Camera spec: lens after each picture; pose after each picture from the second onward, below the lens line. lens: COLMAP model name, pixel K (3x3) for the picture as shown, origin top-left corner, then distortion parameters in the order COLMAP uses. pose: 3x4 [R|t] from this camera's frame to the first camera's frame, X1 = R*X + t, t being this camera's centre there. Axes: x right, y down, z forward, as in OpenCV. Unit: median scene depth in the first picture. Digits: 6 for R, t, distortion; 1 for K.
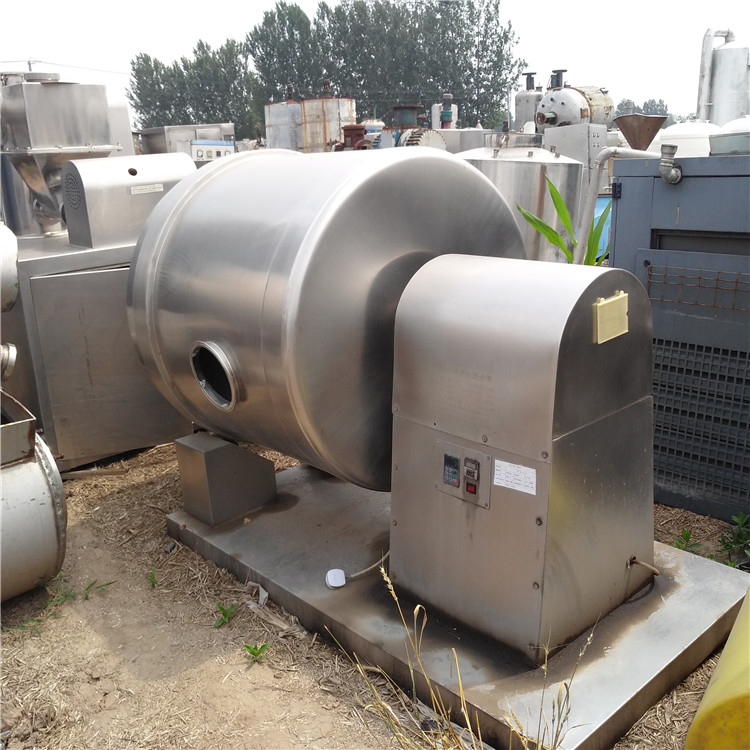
lens RADIAL K [[809.5, 0, 363.0], [0, 809.5, 375.4], [0, 0, 1]] dist [-0.012291, -0.001033]
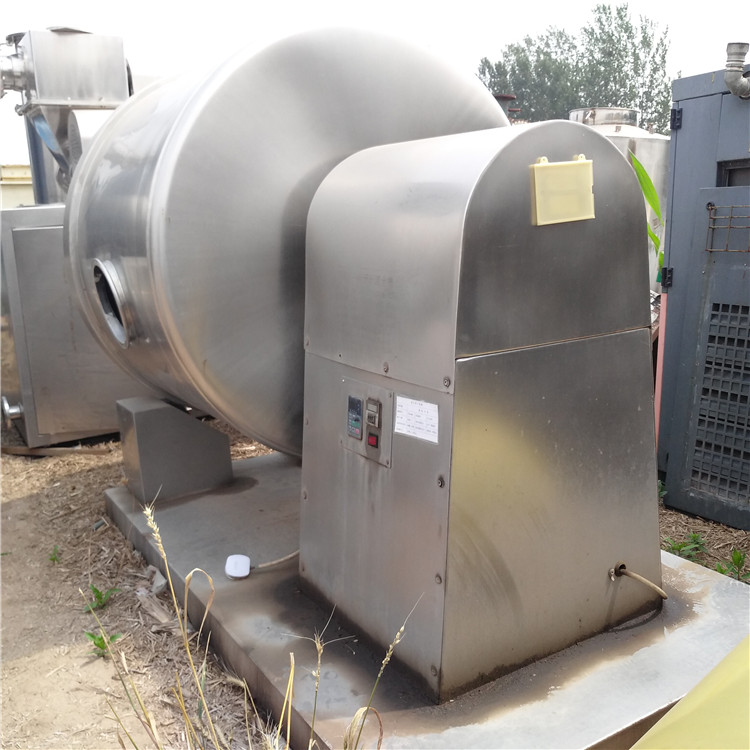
lens RADIAL K [[809.5, 0, 363.0], [0, 809.5, 375.4], [0, 0, 1]] dist [-0.012291, -0.001033]
pose [[0.981500, 0.045436, -0.185993, 0.228949], [-0.057574, 0.996514, -0.060382, 0.112420], [0.182601, 0.069973, 0.980694, 0.256528]]
